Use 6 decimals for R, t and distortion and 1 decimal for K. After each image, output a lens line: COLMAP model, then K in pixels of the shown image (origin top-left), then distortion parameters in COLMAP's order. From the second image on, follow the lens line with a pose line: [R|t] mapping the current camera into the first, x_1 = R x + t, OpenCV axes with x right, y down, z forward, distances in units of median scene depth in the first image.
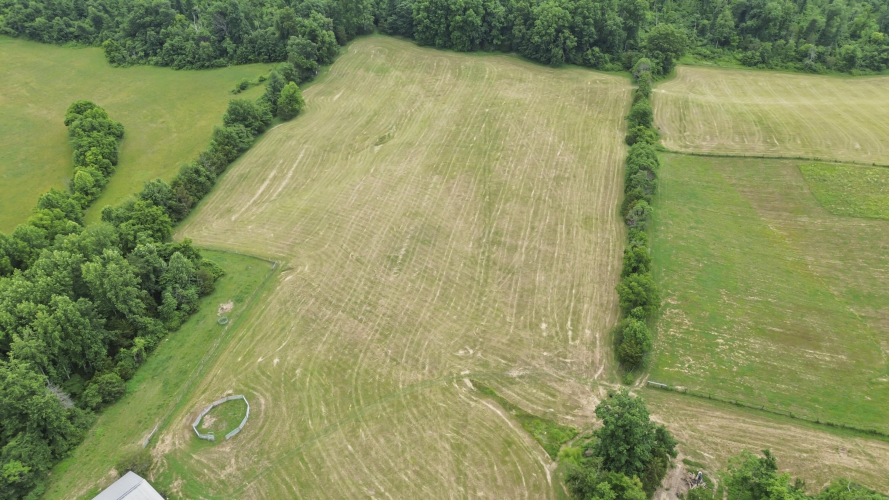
lens RADIAL K [[630.1, 0, 448.4], [0, 630.1, 247.5], [0, 0, 1]] dist [0.082403, -0.087394]
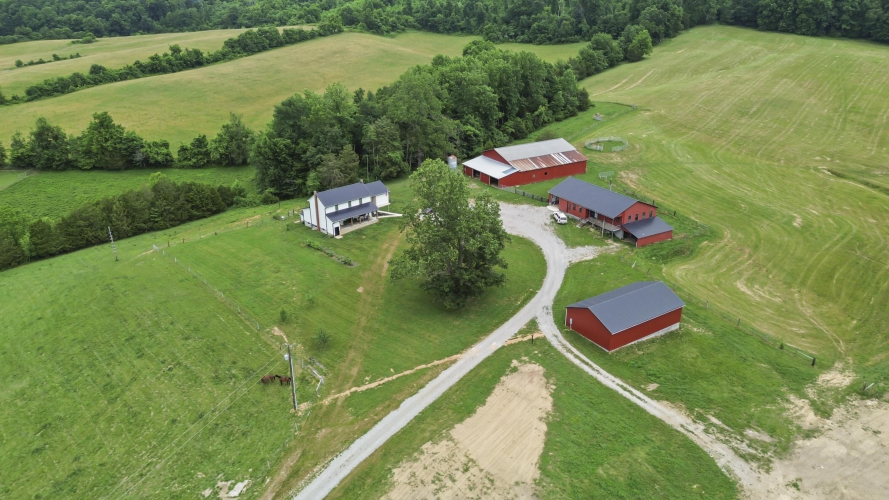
lens RADIAL K [[630.1, 0, 448.4], [0, 630.1, 247.5], [0, 0, 1]] dist [0.082403, -0.087394]
pose [[0.911450, 0.158408, -0.379691, -0.060885], [-0.225796, 0.964091, -0.139803, 0.324794], [0.343911, 0.213157, 0.914489, -0.093487]]
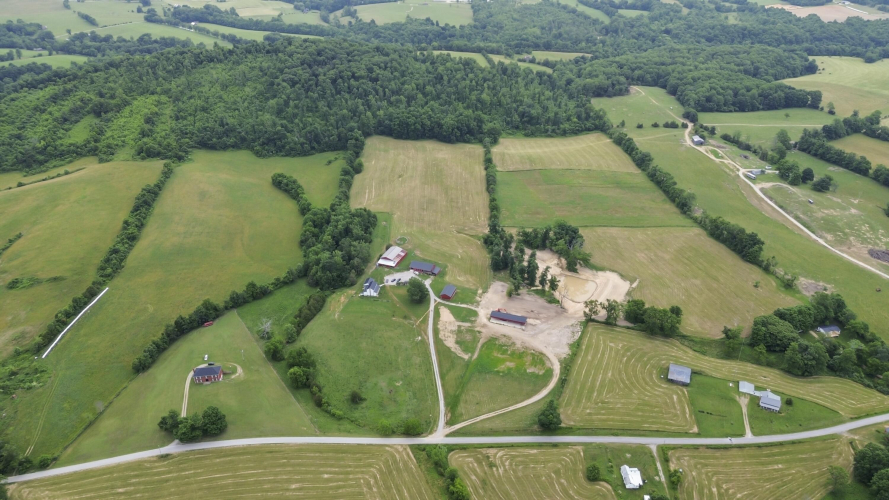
lens RADIAL K [[630.1, 0, 448.4], [0, 630.1, 247.5], [0, 0, 1]] dist [0.082403, -0.087394]
pose [[0.970866, -0.115286, 0.210067, -0.424238], [0.131858, 0.989027, -0.066624, 0.287364], [-0.200081, 0.092382, 0.975414, -1.399138]]
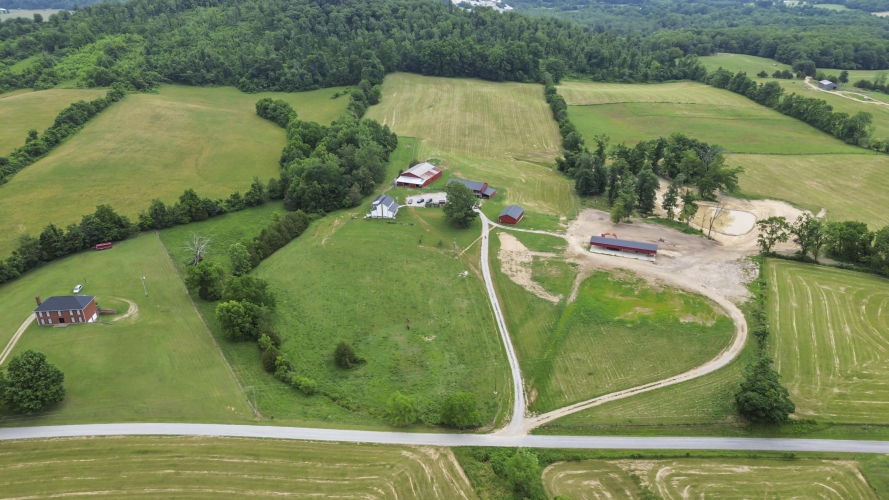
lens RADIAL K [[630.1, 0, 448.4], [0, 630.1, 247.5], [0, 0, 1]] dist [0.082403, -0.087394]
pose [[0.979606, -0.080725, 0.184001, -0.376096], [0.110931, 0.980818, -0.160282, 0.491166], [-0.167533, 0.177425, 0.969770, -0.717959]]
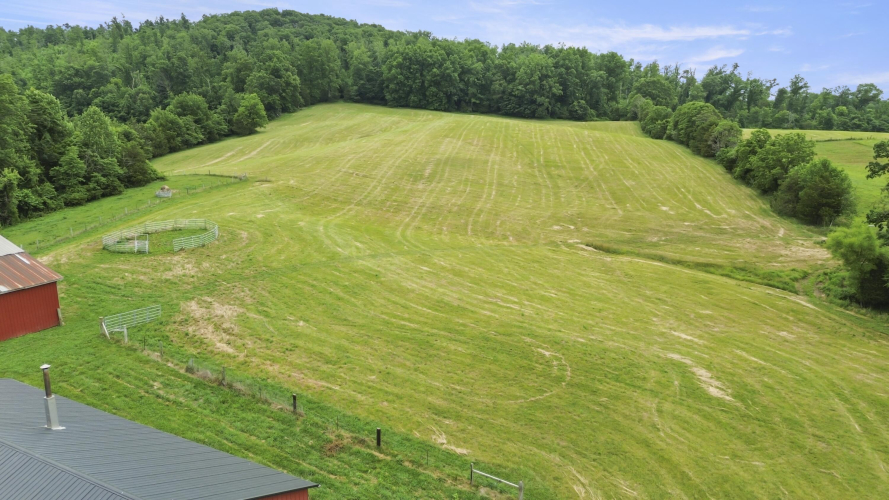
lens RADIAL K [[630.1, 0, 448.4], [0, 630.1, 247.5], [0, 0, 1]] dist [0.082403, -0.087394]
pose [[0.991687, -0.020826, 0.126976, -0.089975], [0.064950, 0.932890, -0.354256, 0.215350], [-0.111077, 0.359559, 0.926488, 0.234546]]
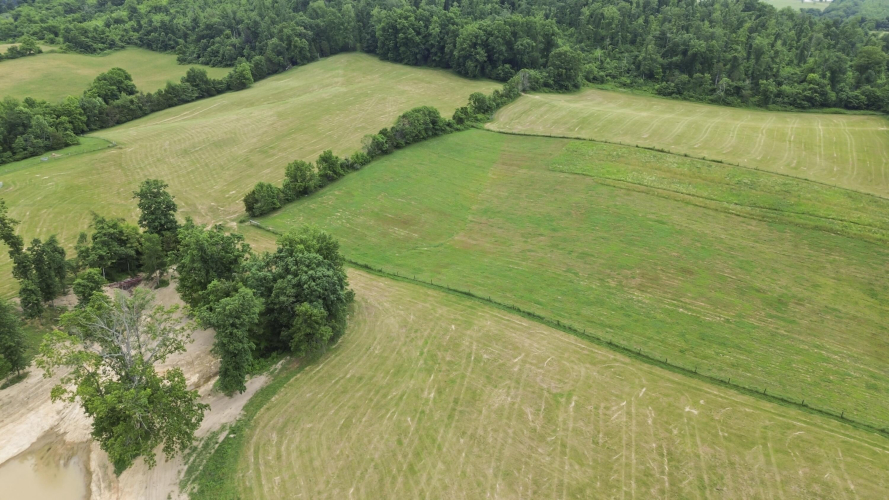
lens RADIAL K [[630.1, 0, 448.4], [0, 630.1, 247.5], [0, 0, 1]] dist [0.082403, -0.087394]
pose [[0.935713, 0.143407, -0.322297, 0.561164], [-0.193371, 0.972659, -0.128619, 0.177197], [0.295040, 0.182673, 0.937860, -0.041795]]
